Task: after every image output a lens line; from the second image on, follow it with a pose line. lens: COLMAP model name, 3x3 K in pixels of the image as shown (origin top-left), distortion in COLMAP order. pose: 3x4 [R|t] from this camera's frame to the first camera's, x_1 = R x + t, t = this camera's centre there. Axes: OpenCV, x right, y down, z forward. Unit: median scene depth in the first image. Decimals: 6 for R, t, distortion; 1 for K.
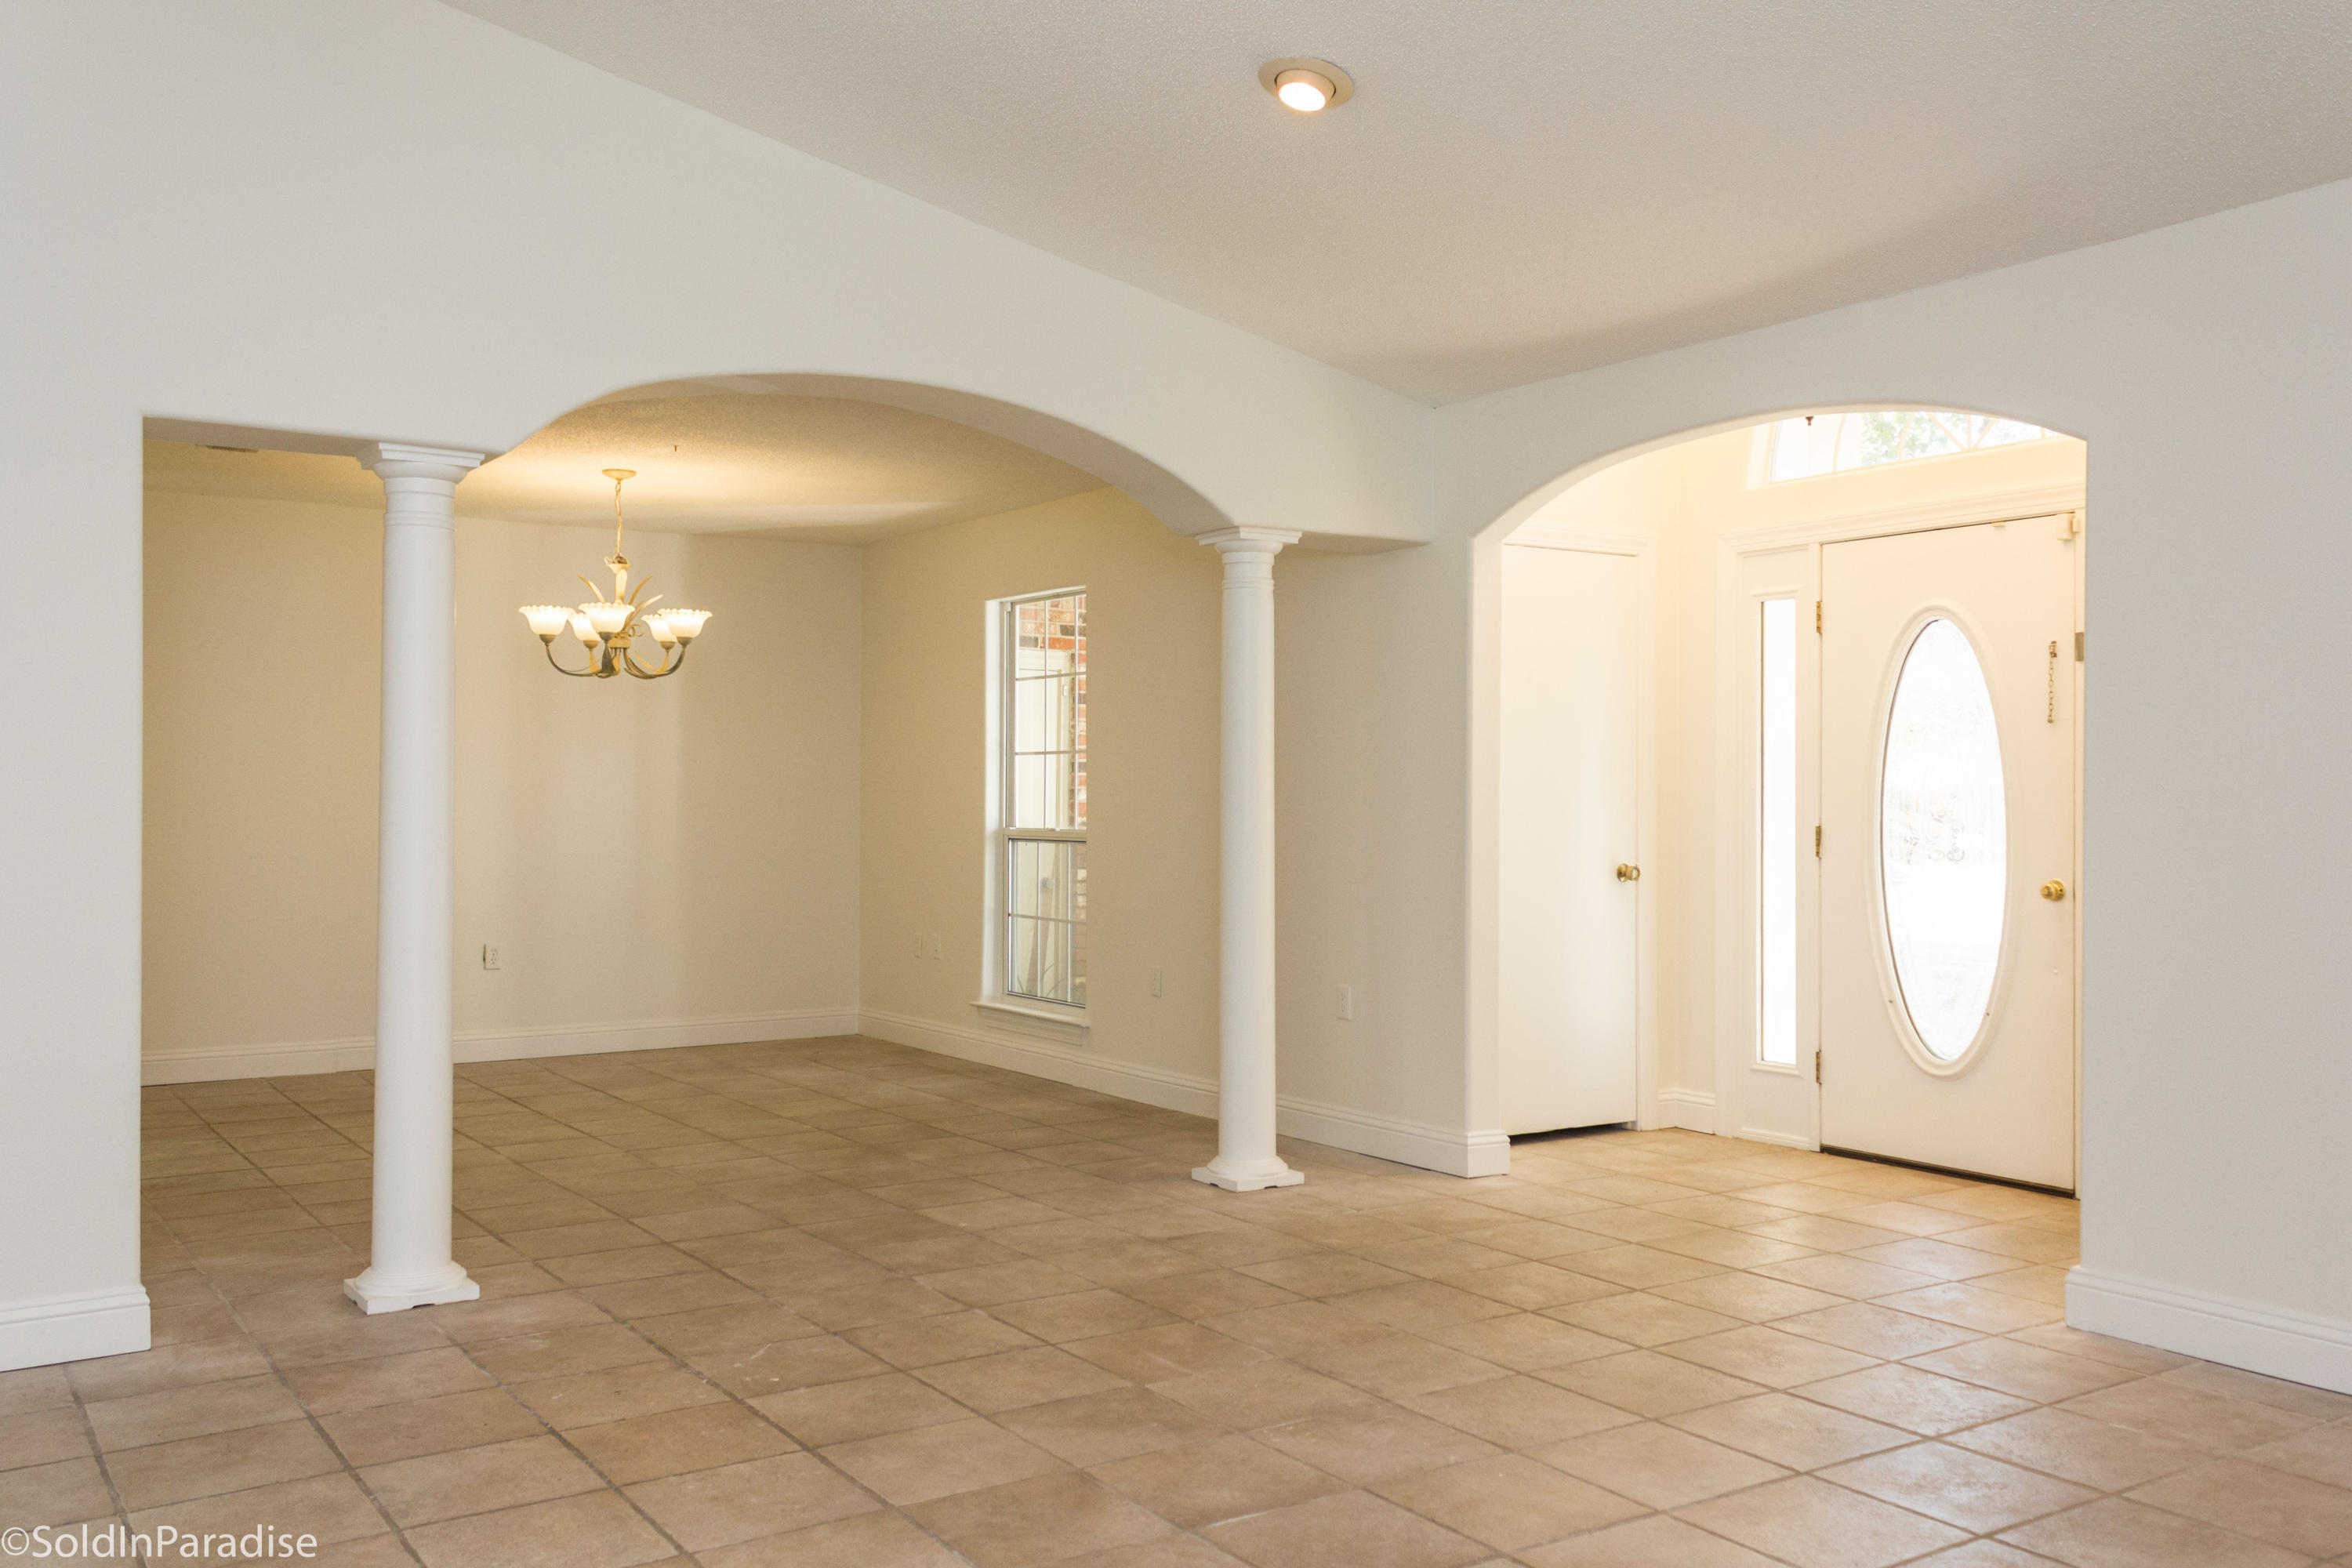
lens RADIAL K [[1928.4, 0, 1180.0], [0, 1928.4, 779.9], [0, 0, 1]] dist [0.036702, -0.011902]
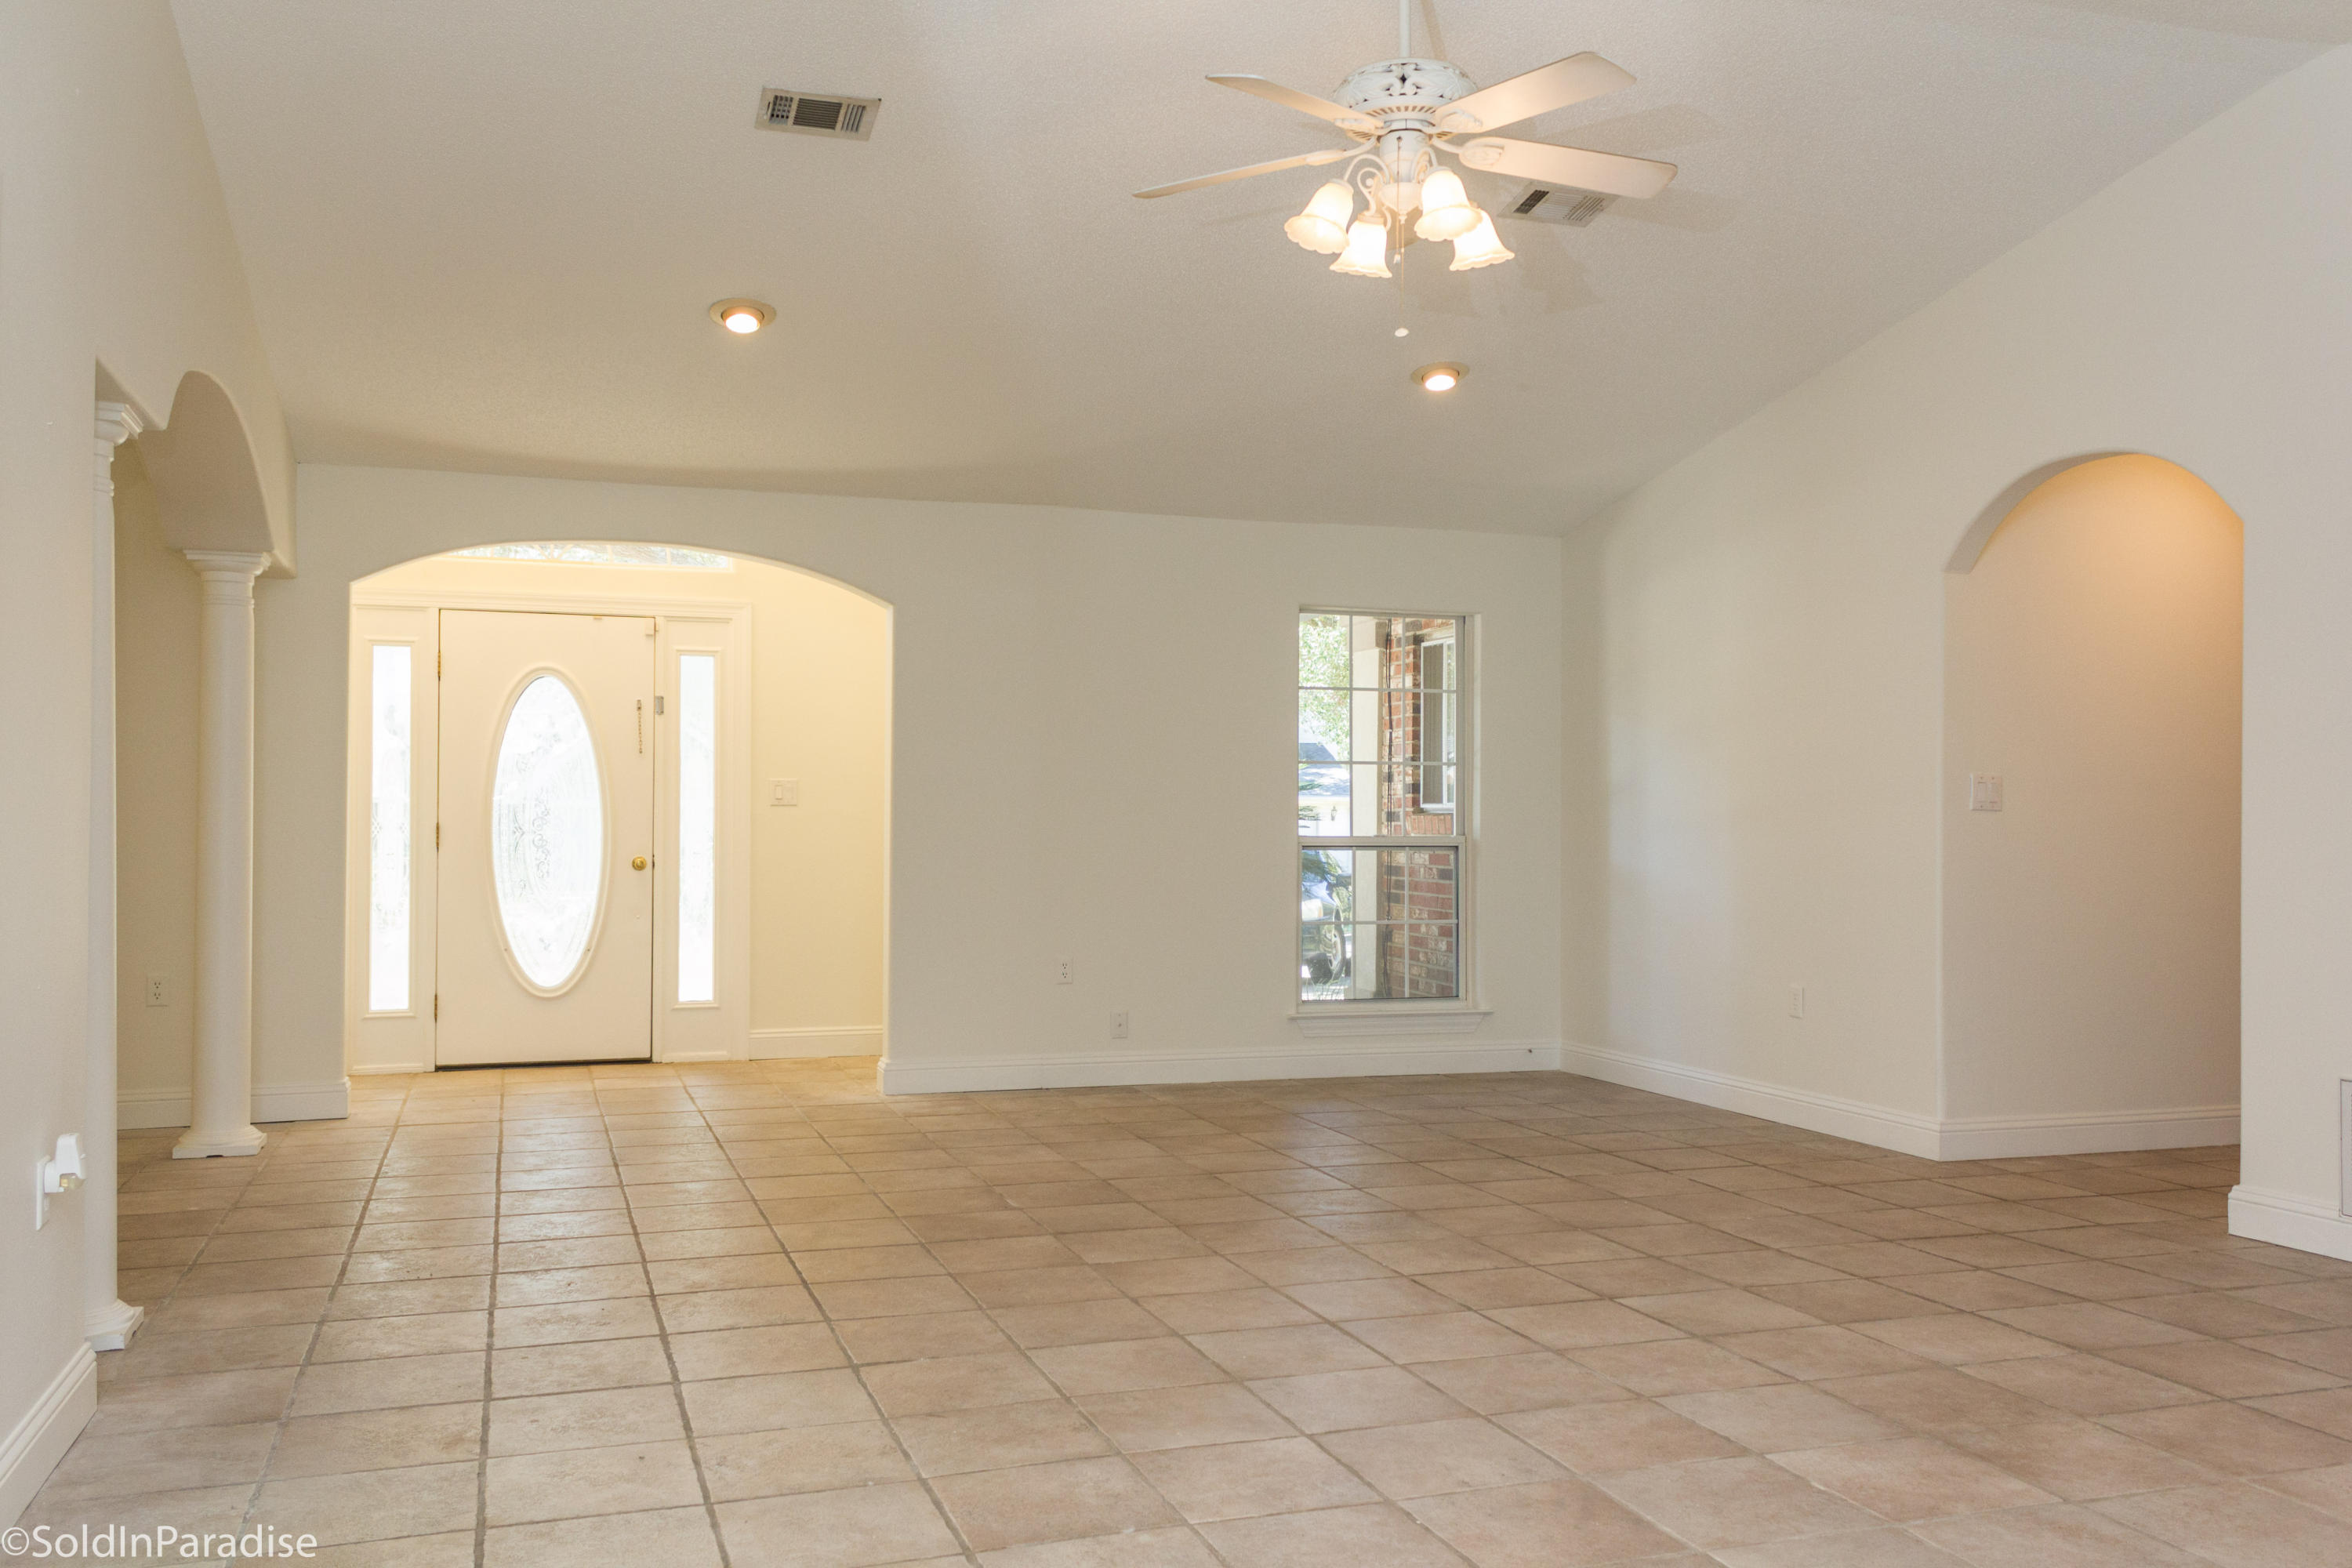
lens RADIAL K [[1952.2, 0, 1017.8], [0, 1952.2, 796.9], [0, 0, 1]] dist [0.073491, -0.099157]
pose [[0.309600, 0.009401, 0.950820, -0.898791], [-0.012804, 0.999902, -0.005717, 0.009422], [-0.950781, -0.010404, 0.309690, 0.233954]]
